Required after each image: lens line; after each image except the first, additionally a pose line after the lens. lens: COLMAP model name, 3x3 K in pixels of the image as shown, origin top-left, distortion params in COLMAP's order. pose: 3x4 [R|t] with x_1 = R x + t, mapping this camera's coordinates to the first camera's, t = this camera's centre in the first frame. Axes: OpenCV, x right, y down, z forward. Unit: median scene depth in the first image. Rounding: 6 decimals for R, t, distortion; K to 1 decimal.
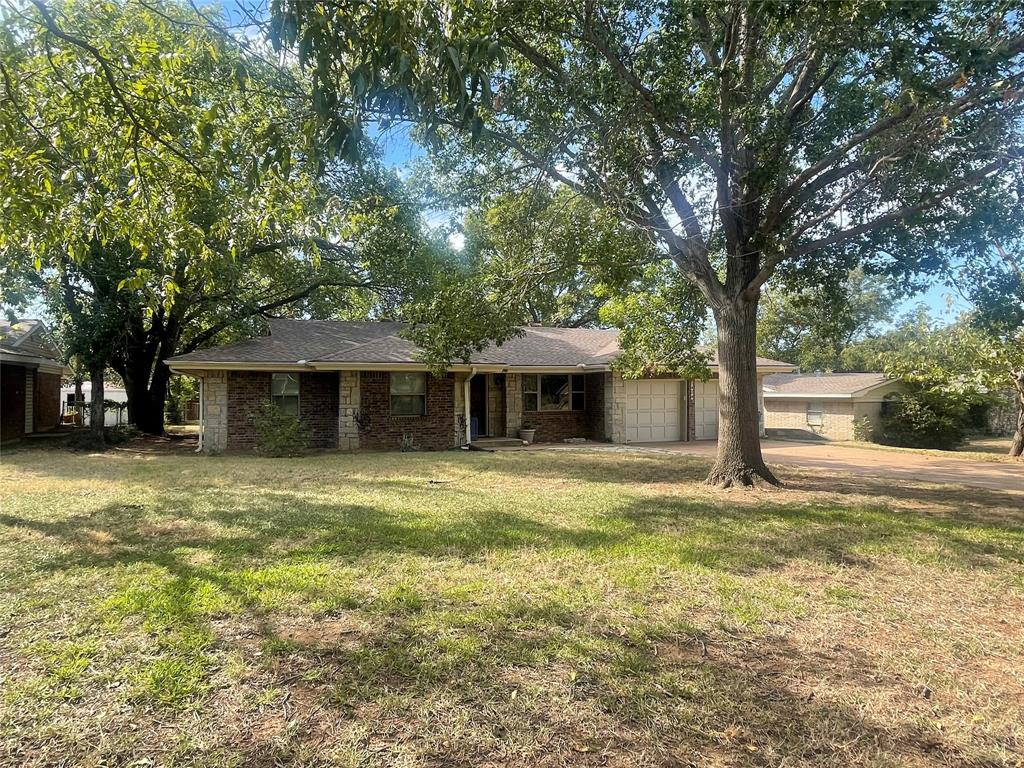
lens RADIAL K [[641.2, 0, 512.0], [0, 641.2, 384.0], [0, 0, 1]] dist [0.006431, 0.000374]
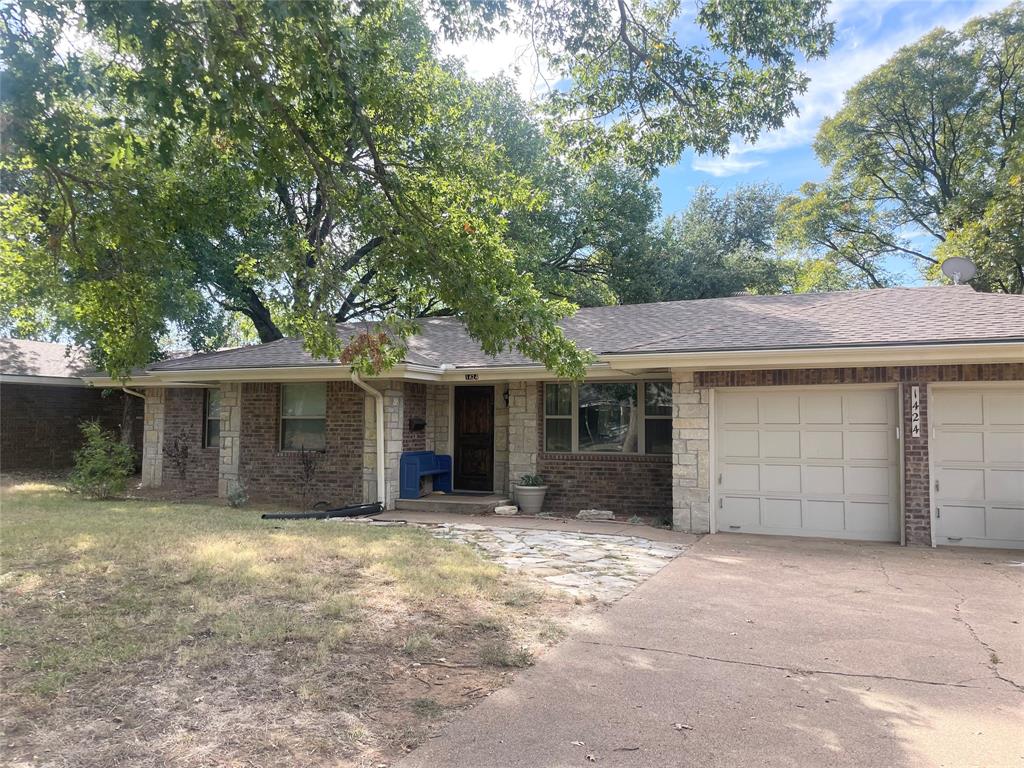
lens RADIAL K [[786.6, 0, 525.9], [0, 786.6, 383.5], [0, 0, 1]] dist [0.094208, -0.123564]
pose [[0.689349, -0.033117, -0.723672, 0.582702], [-0.003202, 0.998805, -0.048758, 0.020672], [0.724422, 0.035928, 0.688420, 0.631329]]
